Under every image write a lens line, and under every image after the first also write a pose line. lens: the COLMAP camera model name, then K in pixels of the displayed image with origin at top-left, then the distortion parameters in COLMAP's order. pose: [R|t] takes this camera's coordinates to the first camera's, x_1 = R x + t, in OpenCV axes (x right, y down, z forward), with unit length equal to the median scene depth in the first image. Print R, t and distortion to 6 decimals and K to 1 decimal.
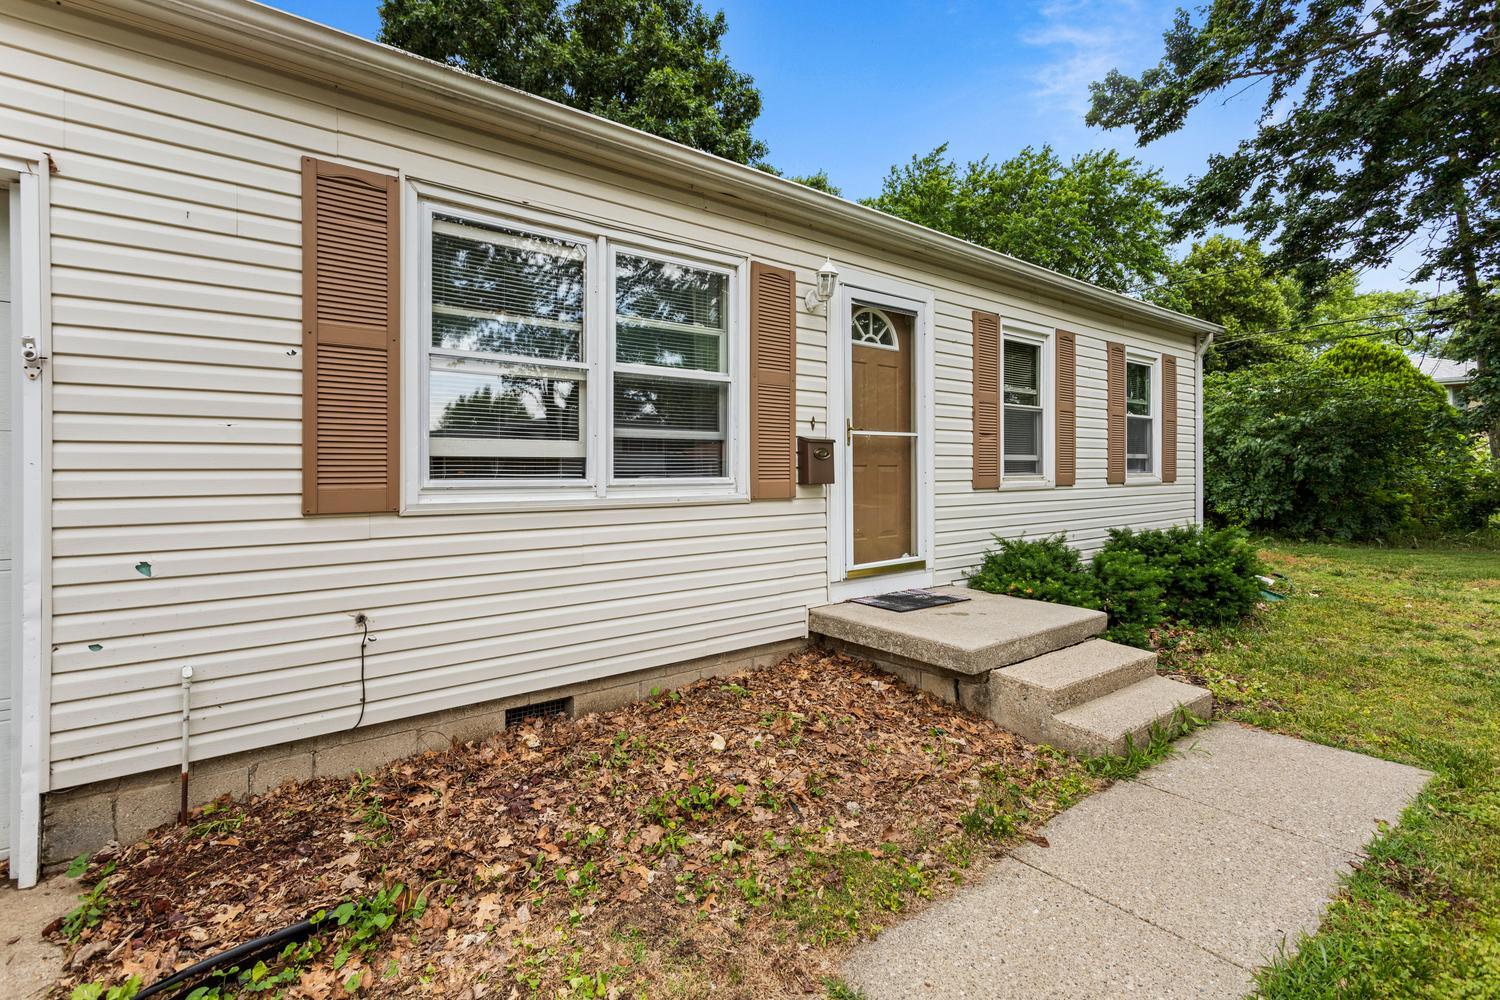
lens RADIAL K [[722.1, 0, 748.8], [0, 722.1, 467.8], [0, 0, 1]] dist [0.002398, 0.000620]
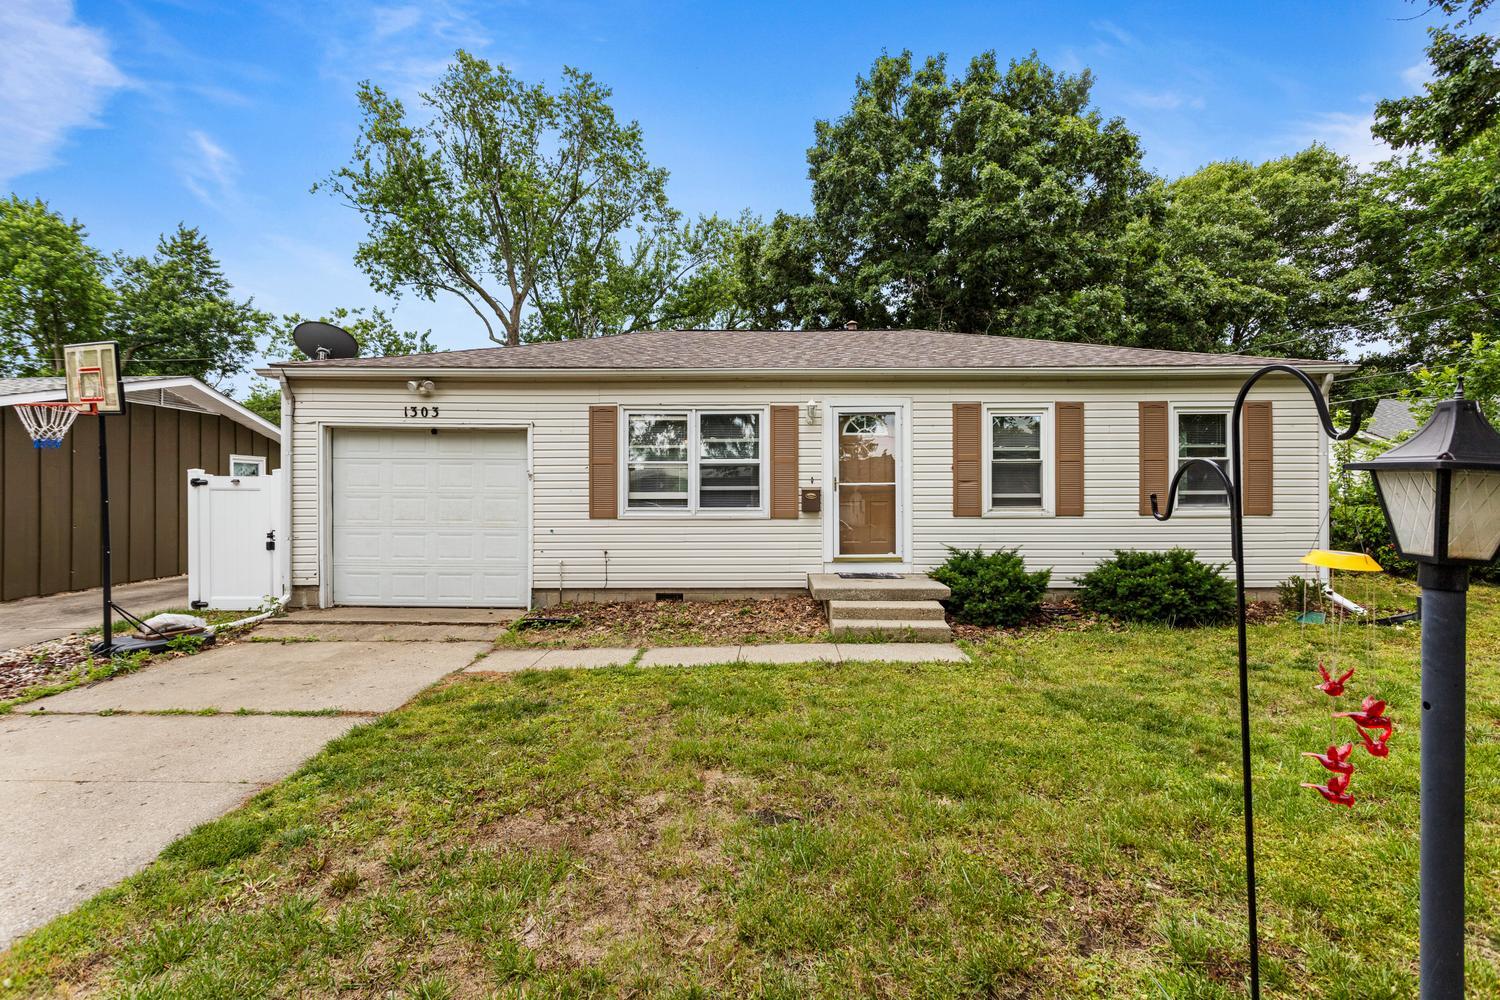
lens RADIAL K [[721.0, 0, 746.6], [0, 721.0, 493.4], [0, 0, 1]] dist [0.001500, 0.000369]
pose [[0.766089, -0.003263, -0.642727, 1.309008], [0.000979, 0.999992, -0.003910, -0.019754], [0.642734, 0.002367, 0.766086, -0.664806]]
